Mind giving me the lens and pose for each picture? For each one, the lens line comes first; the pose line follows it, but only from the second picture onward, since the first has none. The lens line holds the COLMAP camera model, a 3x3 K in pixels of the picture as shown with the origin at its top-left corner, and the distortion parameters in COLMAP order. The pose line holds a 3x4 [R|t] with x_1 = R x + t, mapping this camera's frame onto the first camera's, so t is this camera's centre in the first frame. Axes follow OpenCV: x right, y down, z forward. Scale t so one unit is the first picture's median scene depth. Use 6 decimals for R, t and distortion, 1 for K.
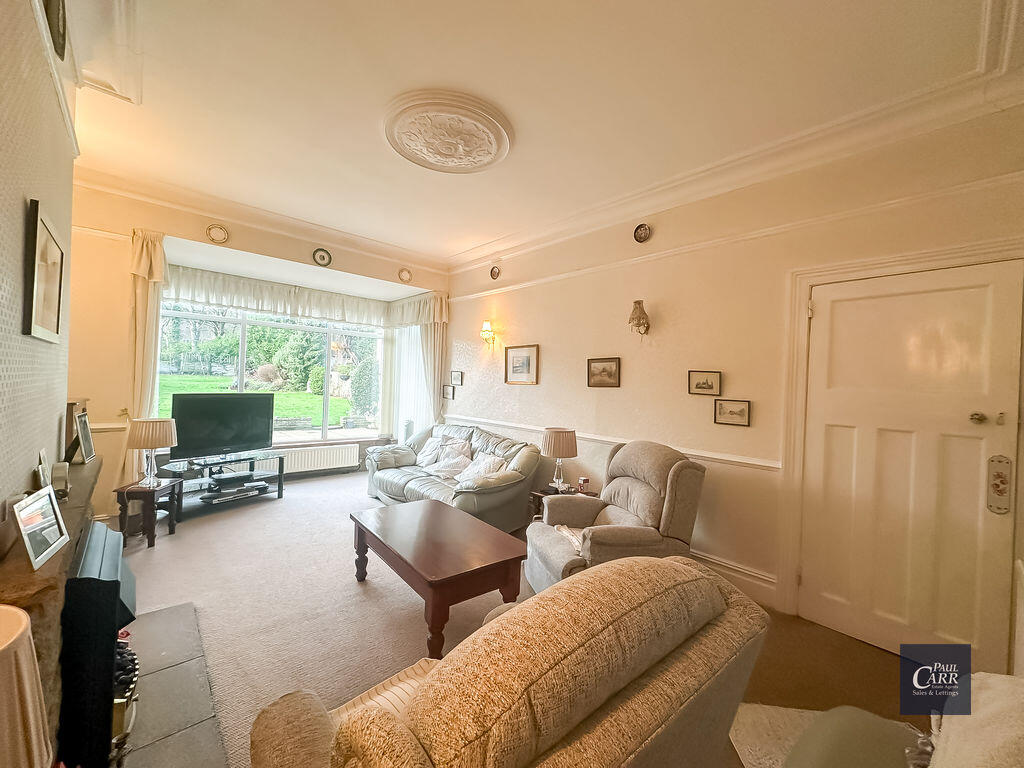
lens RADIAL K [[408.7, 0, 512.2], [0, 408.7, 382.1], [0, 0, 1]] dist [-0.002309, -0.000678]
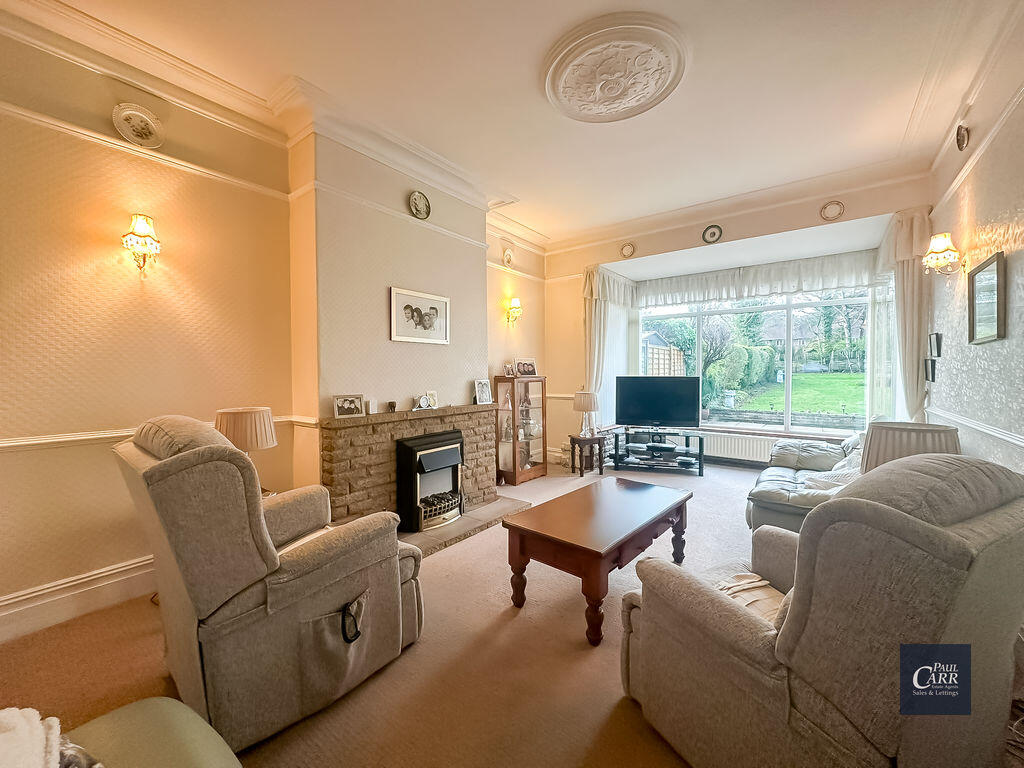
lens RADIAL K [[408.7, 0, 512.2], [0, 408.7, 382.1], [0, 0, 1]] dist [-0.002309, -0.000678]
pose [[0.166182, -0.012890, -0.986011, 0.405493], [0.010908, 0.999877, -0.011232, 0.051477], [0.986035, -0.008889, 0.166302, 0.364298]]
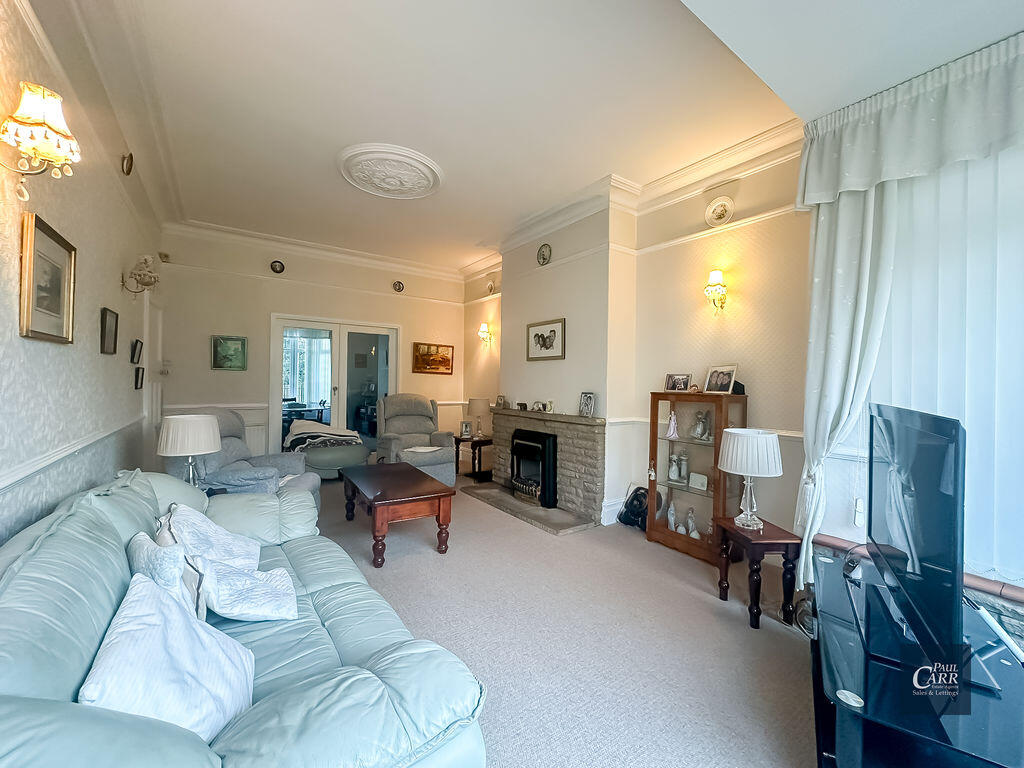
lens RADIAL K [[408.7, 0, 512.2], [0, 408.7, 382.1], [0, 0, 1]] dist [-0.002309, -0.000678]
pose [[-0.986269, -0.062801, 0.152742, -0.431411], [-0.064016, 0.997944, -0.003044, 0.028259], [-0.152237, -0.012780, -0.988261, 1.280754]]
